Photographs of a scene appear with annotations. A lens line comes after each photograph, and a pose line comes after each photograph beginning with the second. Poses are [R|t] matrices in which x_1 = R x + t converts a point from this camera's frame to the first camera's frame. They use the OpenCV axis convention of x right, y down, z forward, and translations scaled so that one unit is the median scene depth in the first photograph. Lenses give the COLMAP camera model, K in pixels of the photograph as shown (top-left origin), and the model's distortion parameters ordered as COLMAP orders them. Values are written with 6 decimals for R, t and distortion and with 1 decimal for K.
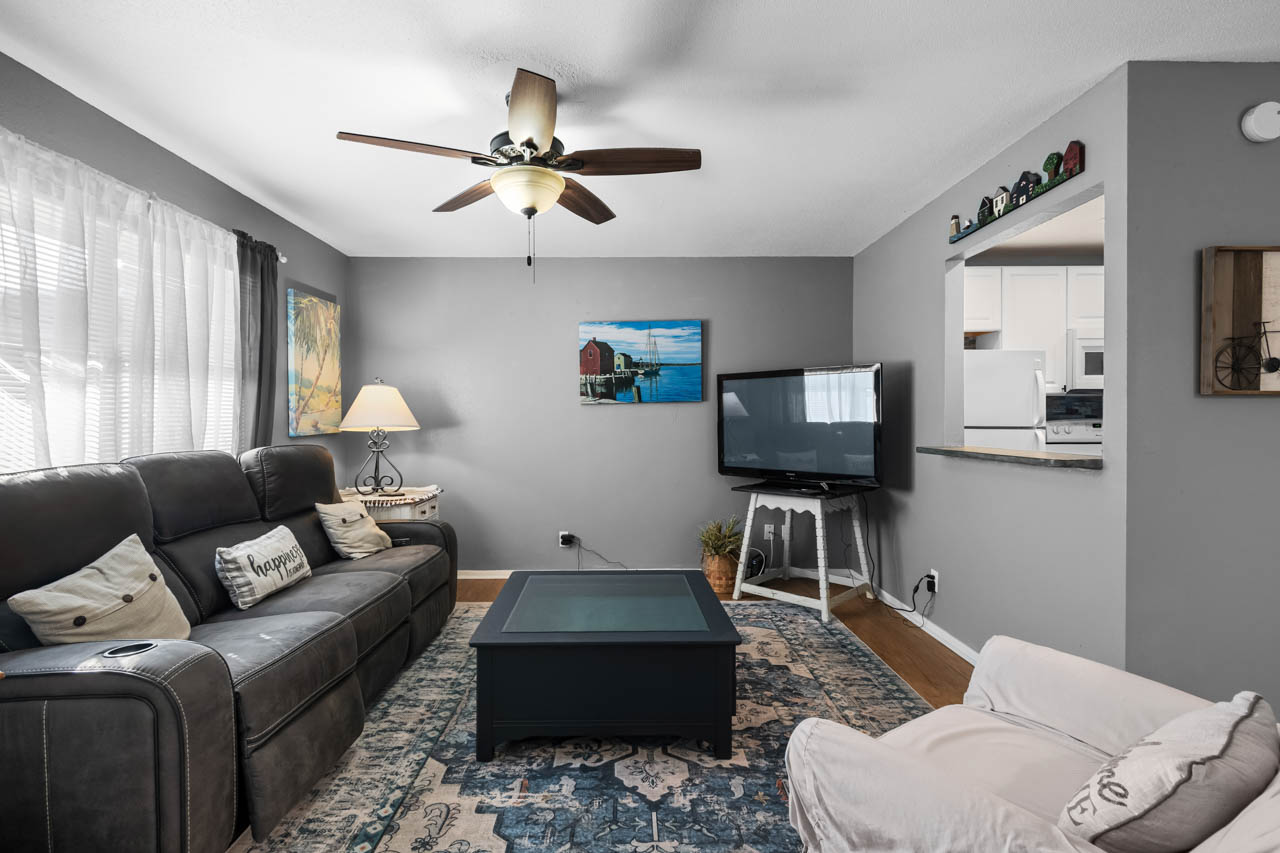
lens RADIAL K [[605.7, 0, 638.6], [0, 605.7, 432.2], [0, 0, 1]] dist [0.010457, -0.004623]
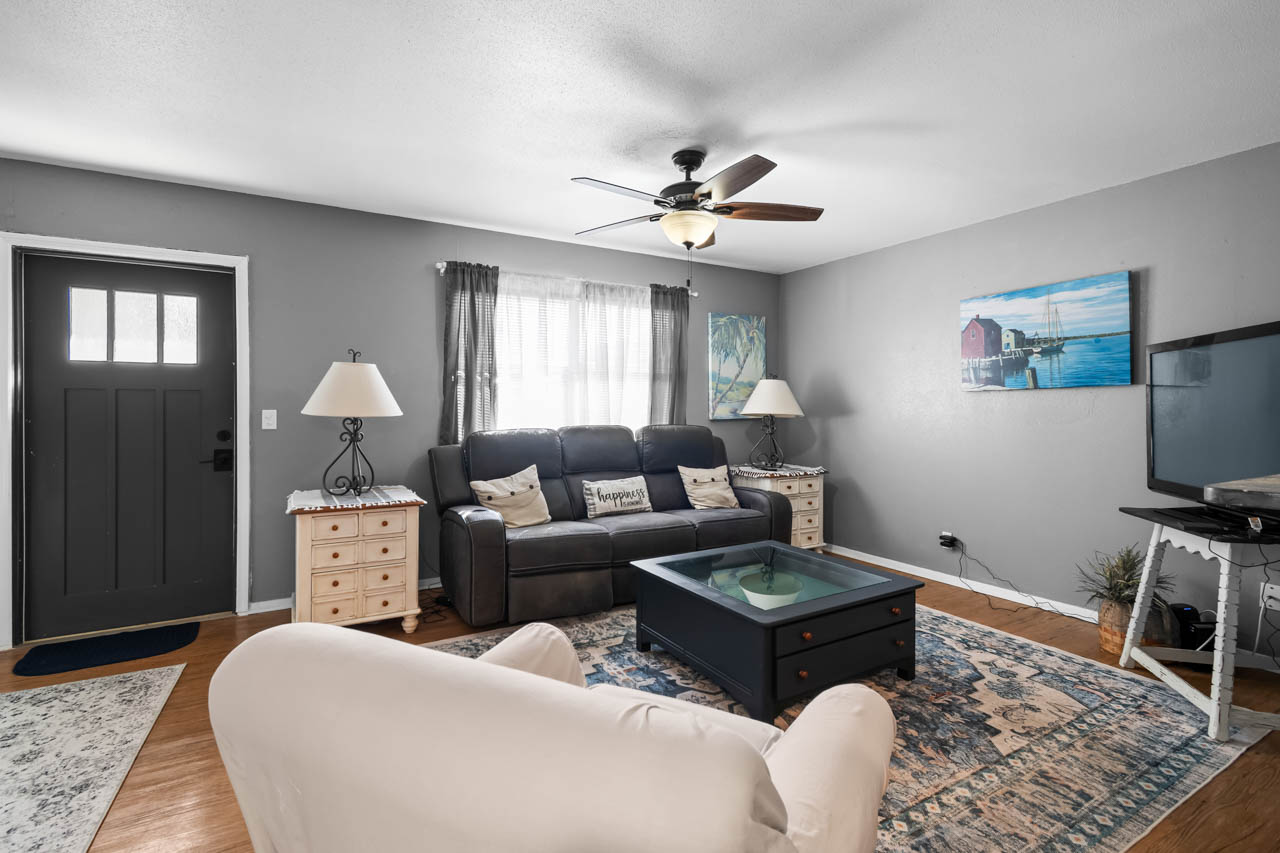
lens RADIAL K [[605.7, 0, 627.4], [0, 605.7, 426.9], [0, 0, 1]] dist [0.010457, -0.004623]
pose [[0.479637, 0.033873, -0.876813, 0.631020], [-0.024854, 0.999378, 0.025012, -0.007118], [0.877115, 0.009796, 0.480181, 0.200860]]
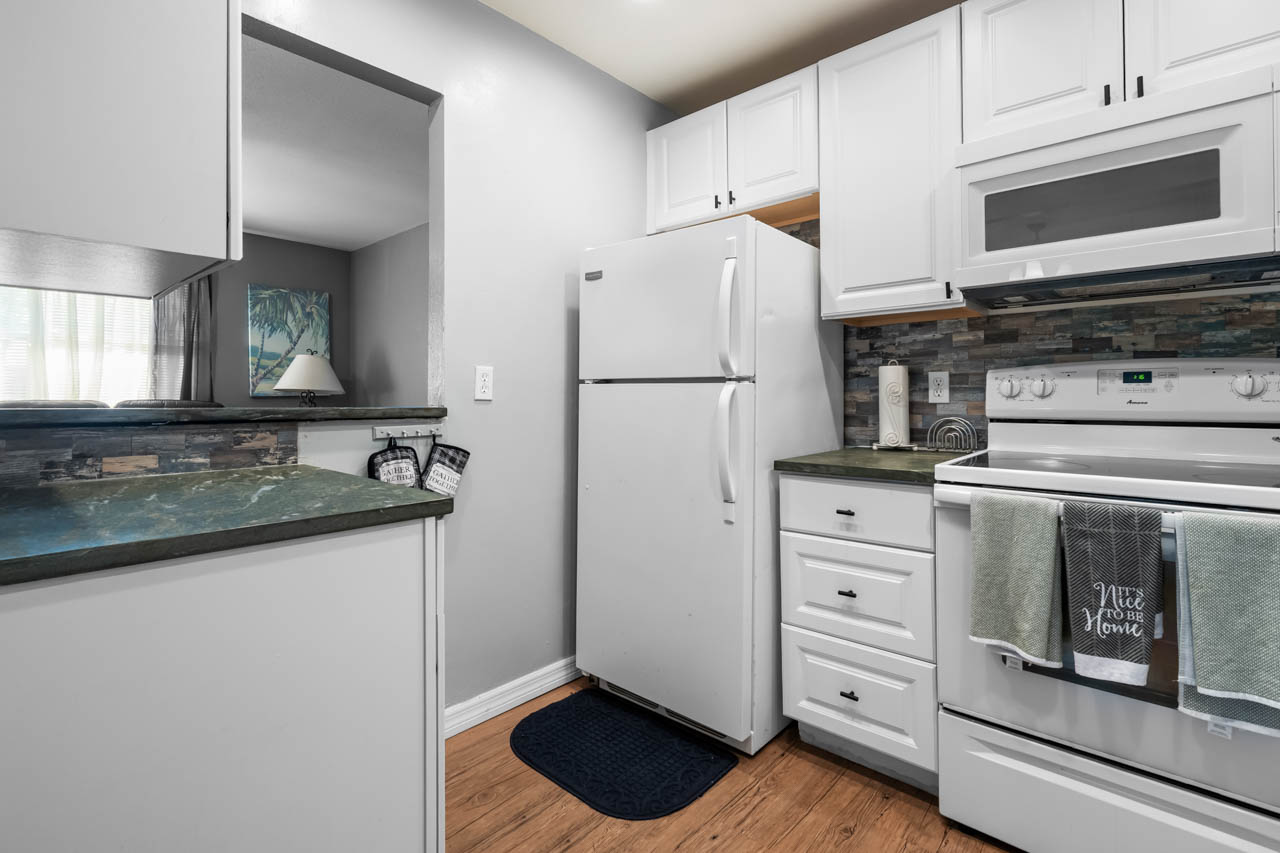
lens RADIAL K [[605.7, 0, 632.4], [0, 605.7, 389.2], [0, 0, 1]] dist [0.010457, -0.004623]
pose [[0.738493, -0.008512, -0.674208, 1.044747], [-0.019177, 0.999251, -0.033621, 0.020999], [0.673989, 0.037758, 0.737776, 0.682911]]
